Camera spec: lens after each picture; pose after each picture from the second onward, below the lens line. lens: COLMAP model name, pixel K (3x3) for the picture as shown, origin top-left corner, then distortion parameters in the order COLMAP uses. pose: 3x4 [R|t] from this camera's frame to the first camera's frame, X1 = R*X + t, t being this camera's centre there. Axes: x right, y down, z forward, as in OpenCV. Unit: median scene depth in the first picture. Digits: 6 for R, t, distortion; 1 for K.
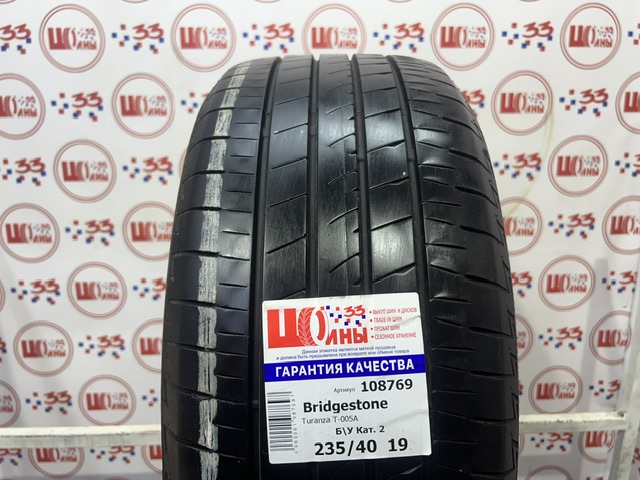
lens RADIAL K [[483.1, 0, 320.0], [0, 483.1, 240.0], [0, 0, 1]] dist [-0.001636, -0.002575]
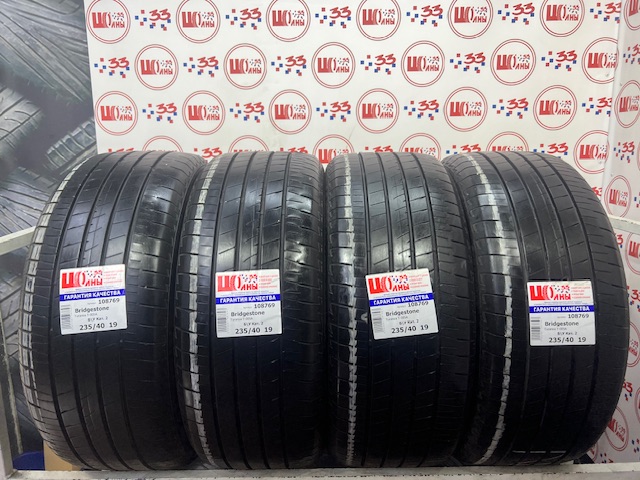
lens RADIAL K [[479.1, 0, 320.7], [0, 479.1, 226.2], [0, 0, 1]] dist [0.065685, -0.001576]
pose [[0.999947, -0.002347, -0.010053, 0.455204], [0.001889, 0.998971, -0.045305, -0.000494], [0.010149, 0.045283, 0.998923, -1.510544]]
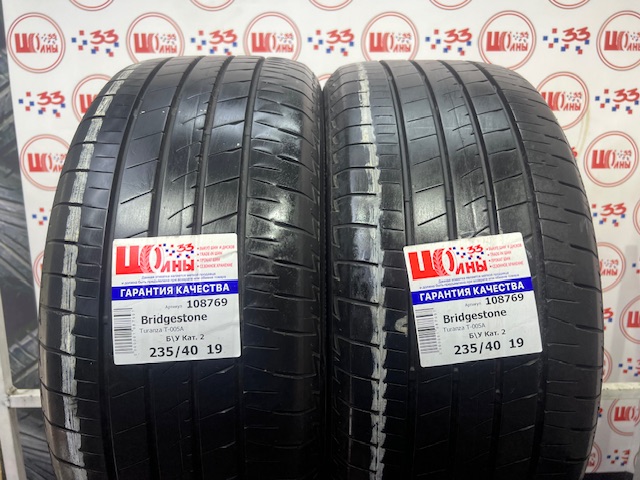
lens RADIAL K [[483.1, 0, 320.0], [0, 483.1, 240.0], [0, 0, 1]] dist [-0.001636, -0.002575]
pose [[0.999967, -0.000903, 0.008123, 0.425271], [0.001027, 0.999881, -0.015387, 0.151111], [-0.008108, 0.015394, 0.999849, -0.289583]]
